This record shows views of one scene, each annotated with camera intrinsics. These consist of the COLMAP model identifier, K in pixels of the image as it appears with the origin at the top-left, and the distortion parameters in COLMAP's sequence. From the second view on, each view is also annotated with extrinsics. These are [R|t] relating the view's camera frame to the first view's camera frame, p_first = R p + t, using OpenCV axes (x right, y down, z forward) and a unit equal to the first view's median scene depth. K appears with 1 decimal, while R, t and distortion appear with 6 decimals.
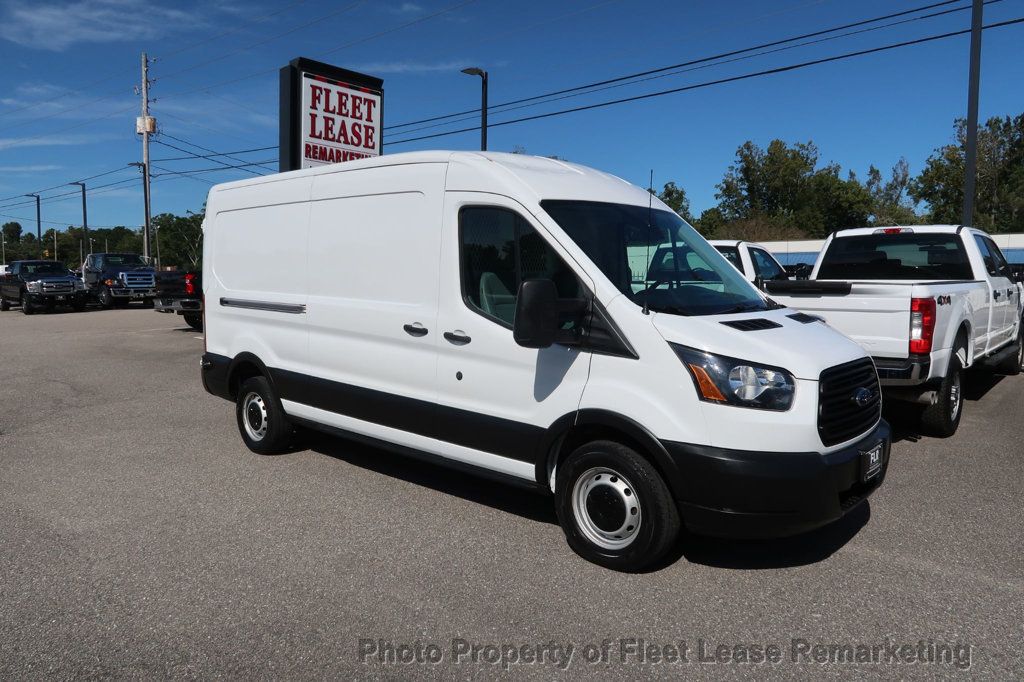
lens RADIAL K [[711.9, 0, 504.9], [0, 711.9, 332.5], [0, 0, 1]] dist [-0.033827, 0.019500]
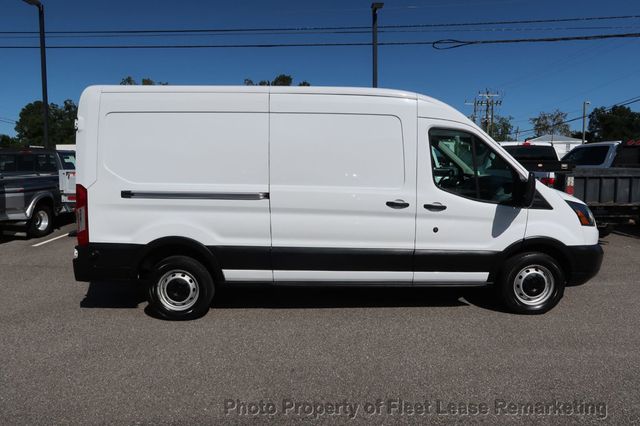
lens RADIAL K [[444.9, 0, 319.7], [0, 444.9, 214.9], [0, 0, 1]] dist [-0.033827, 0.019500]
pose [[0.720639, -0.081560, 0.688496, -0.890503], [0.058202, 0.996668, 0.057147, -0.044786], [-0.690863, -0.001110, 0.722985, 0.402803]]
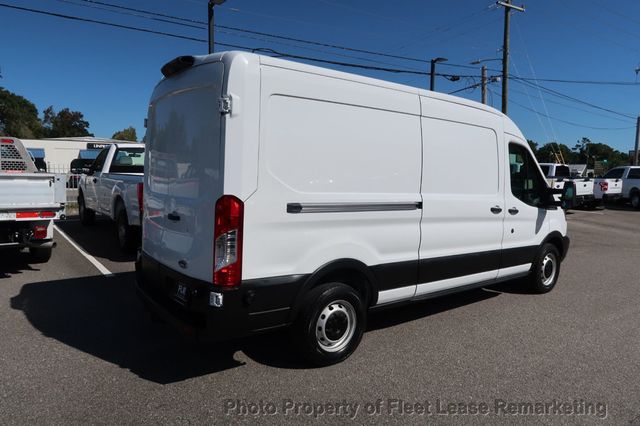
lens RADIAL K [[444.9, 0, 321.3], [0, 444.9, 213.6], [0, 0, 1]] dist [-0.033827, 0.019500]
pose [[0.164391, -0.089921, 0.982288, -1.208589], [0.058730, 0.994962, 0.081252, -0.103247], [-0.984645, 0.044332, 0.168844, 1.198100]]
